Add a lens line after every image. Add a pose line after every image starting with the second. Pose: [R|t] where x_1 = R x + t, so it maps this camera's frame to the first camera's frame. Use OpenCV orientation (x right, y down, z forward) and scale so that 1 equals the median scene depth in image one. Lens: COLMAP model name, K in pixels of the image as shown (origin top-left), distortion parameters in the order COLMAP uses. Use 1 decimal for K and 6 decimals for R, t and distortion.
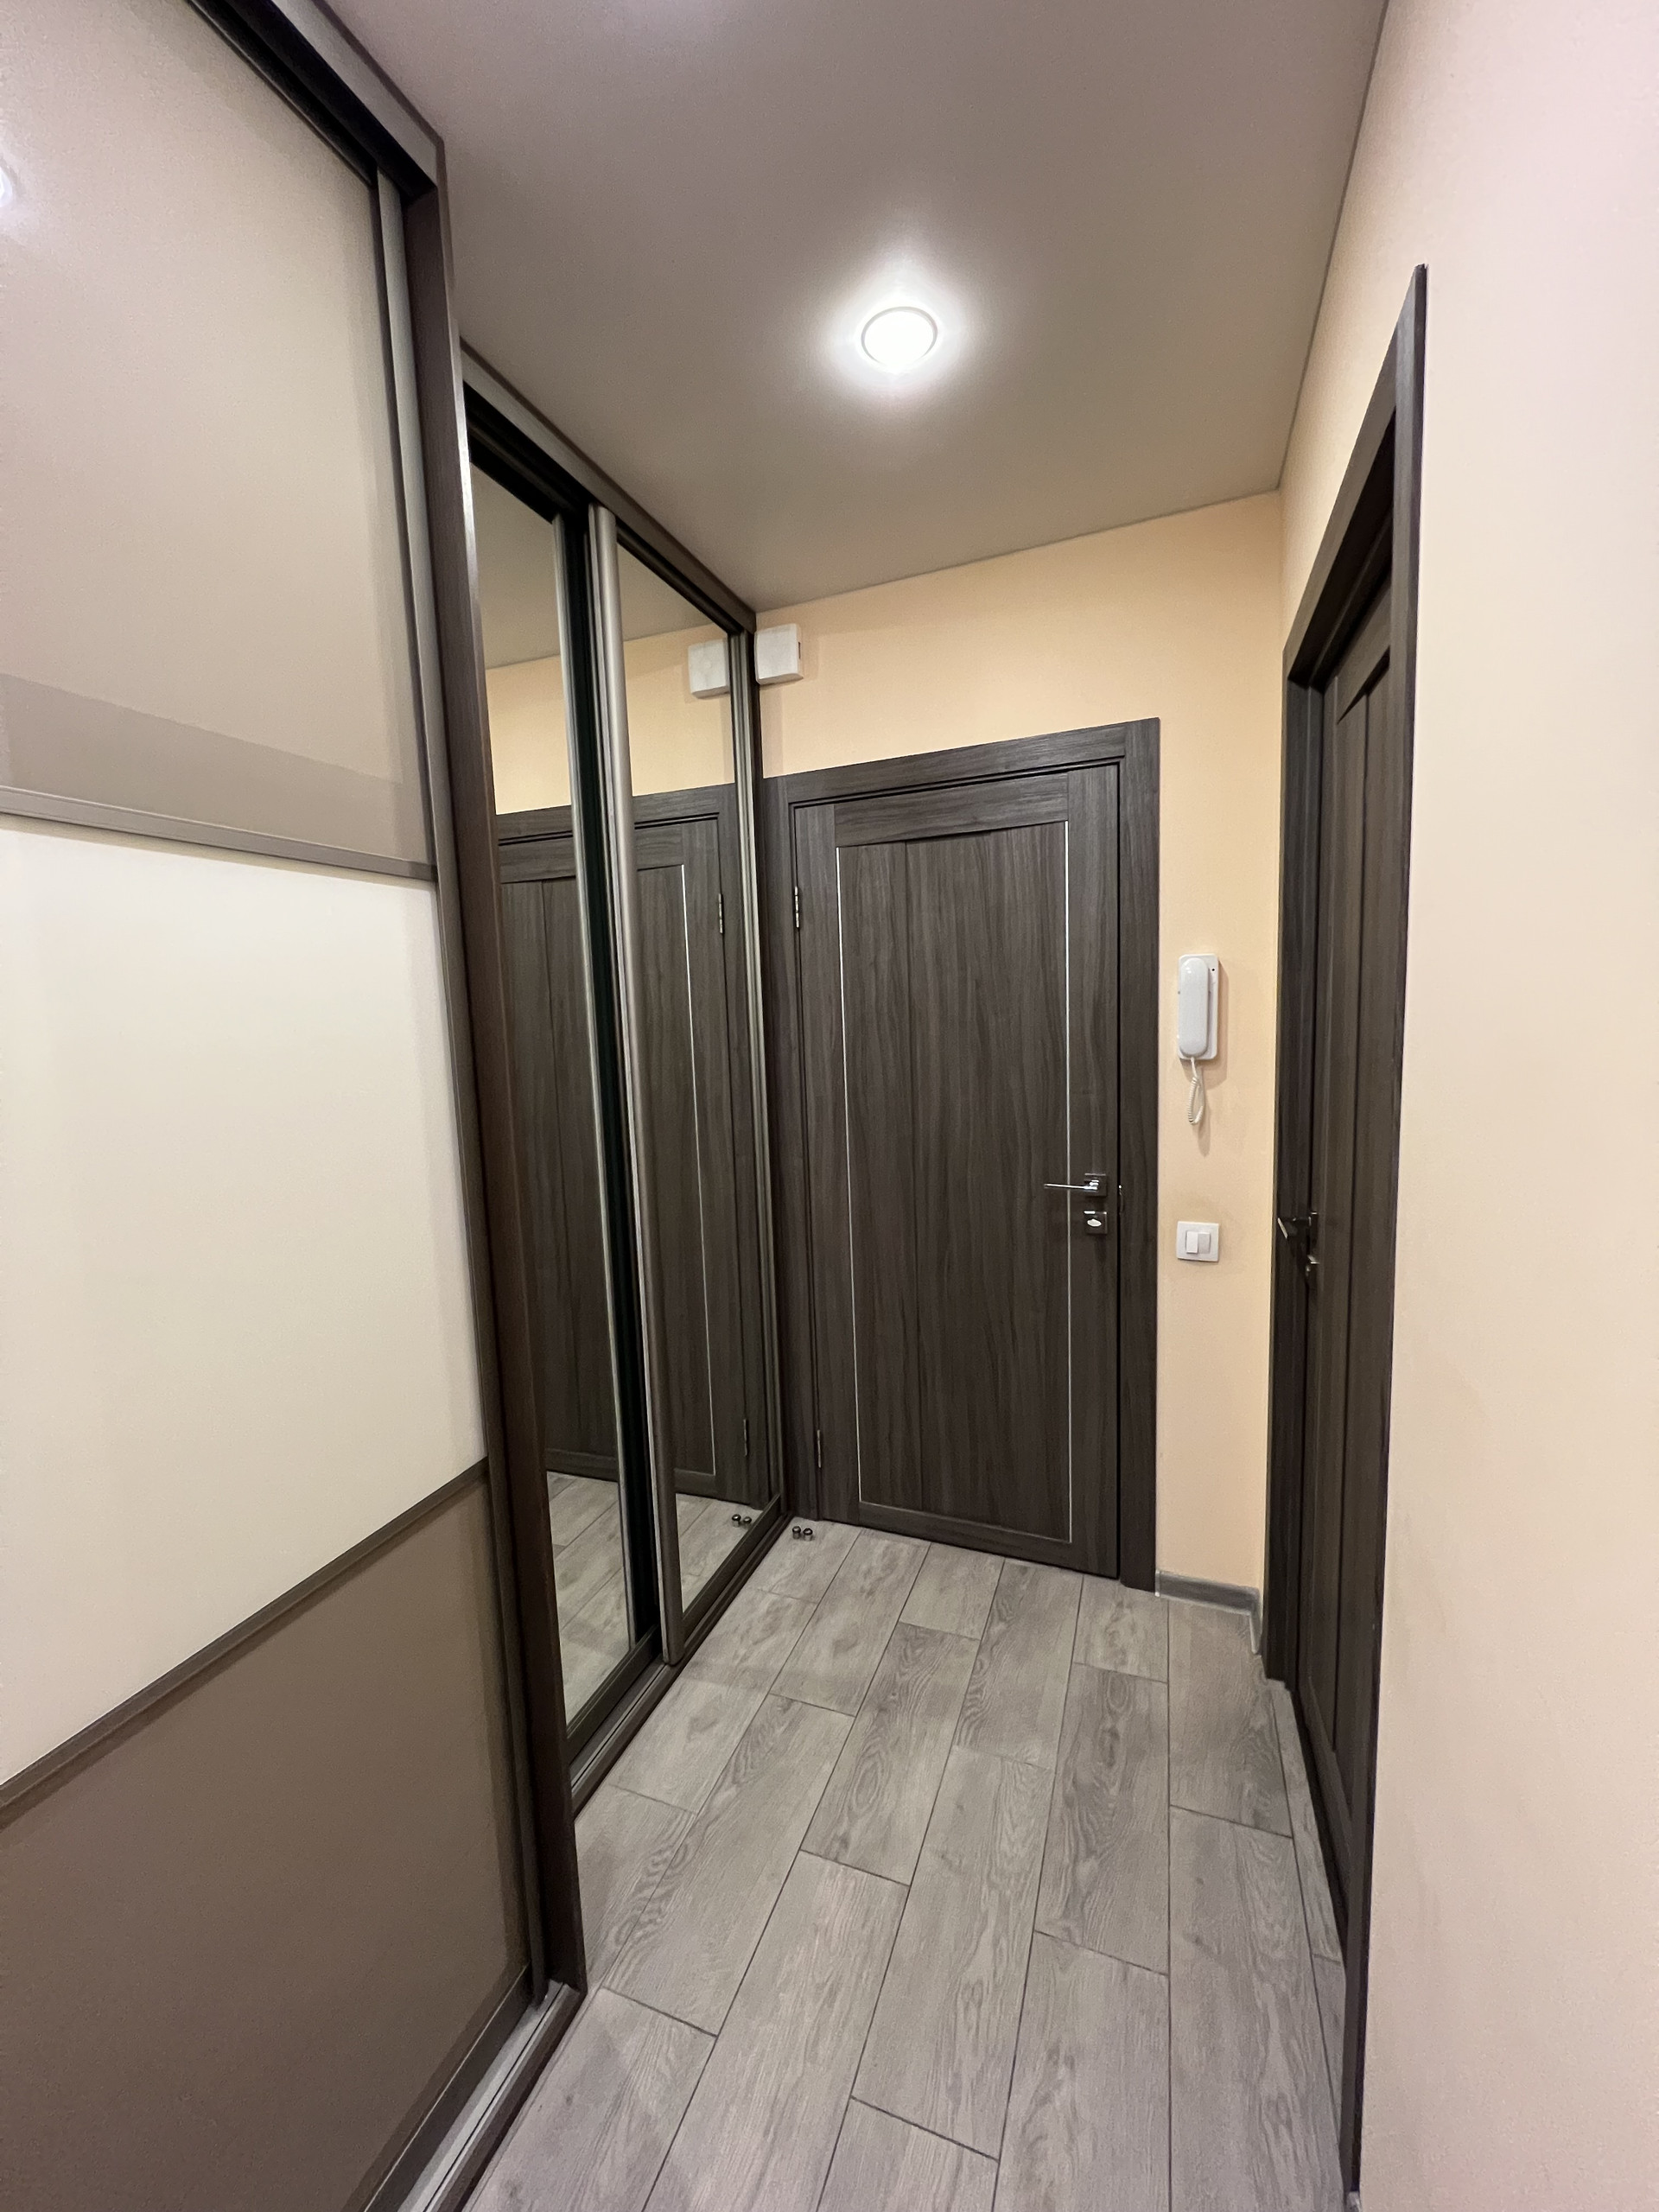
lens RADIAL K [[876.5, 0, 834.6], [0, 876.5, 1101.5], [0, 0, 1]] dist [0.000451, -0.000765]
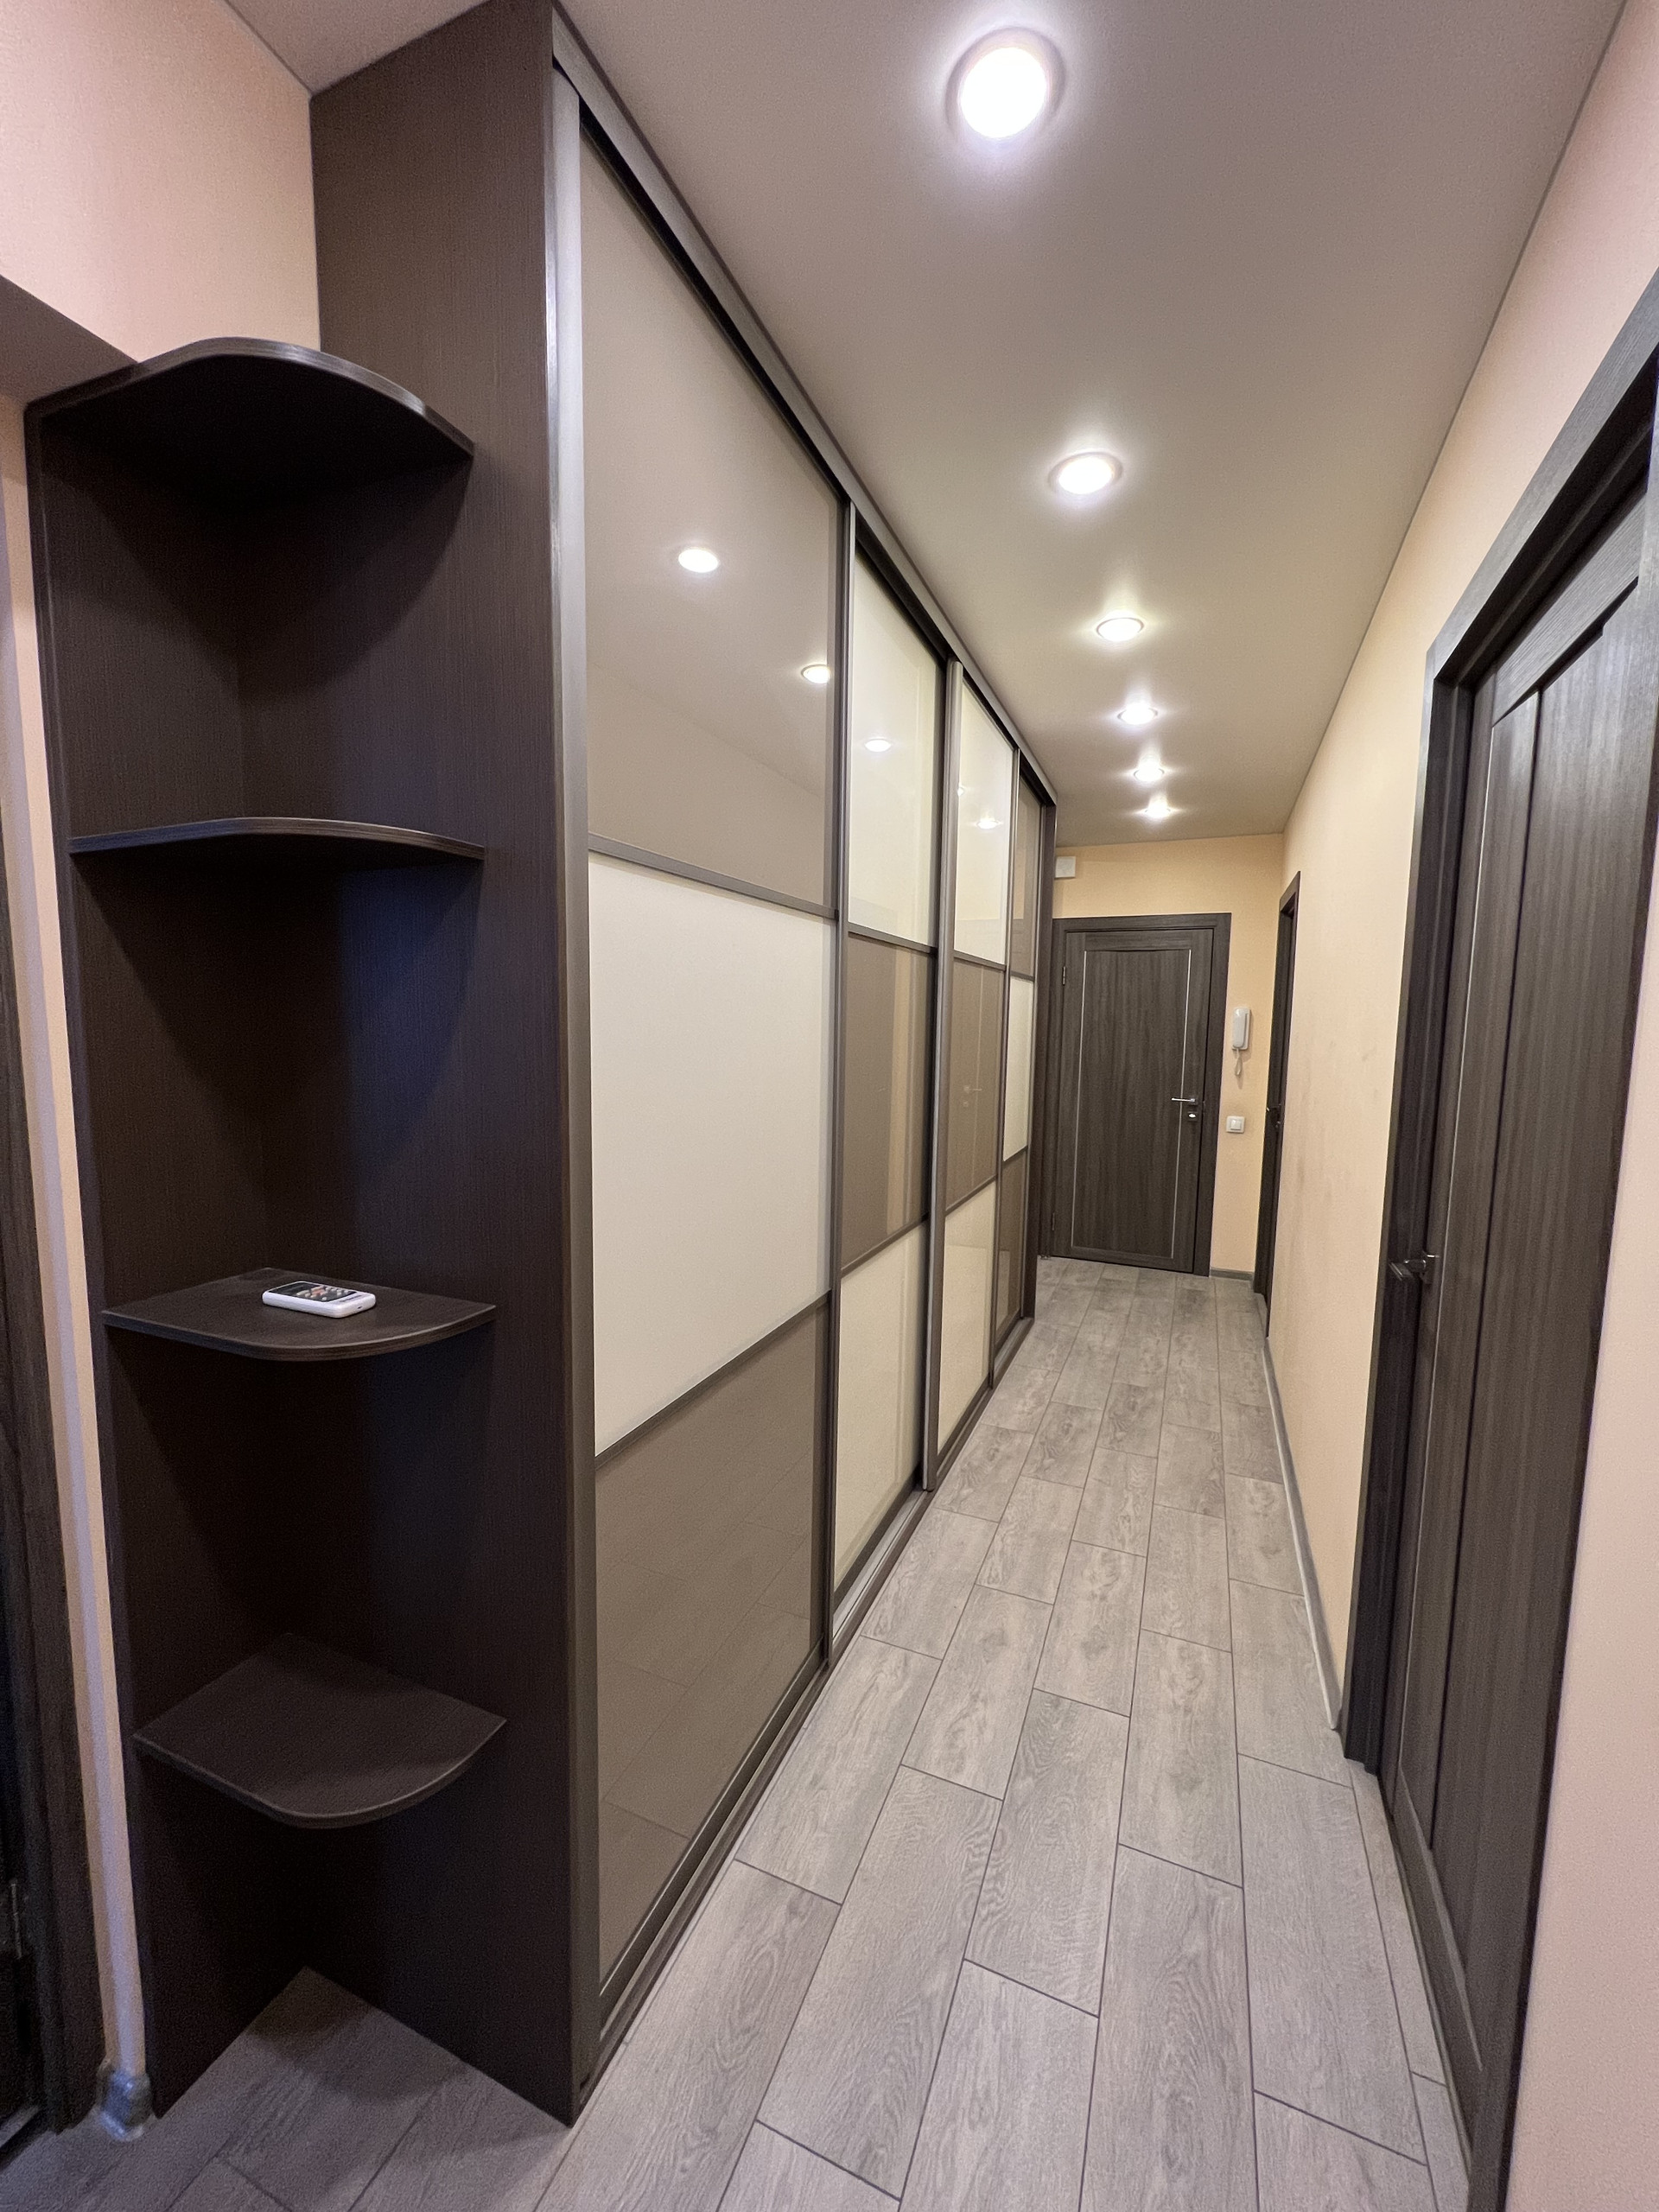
lens RADIAL K [[880.6, 0, 825.9], [0, 880.6, 1108.3], [0, 0, 1]] dist [-0.002475, 0.001005]
pose [[0.997933, 0.054303, -0.034365, -0.631784], [-0.054407, 0.998517, -0.002100, 0.179978], [0.034200, 0.003966, 0.999407, -1.465111]]
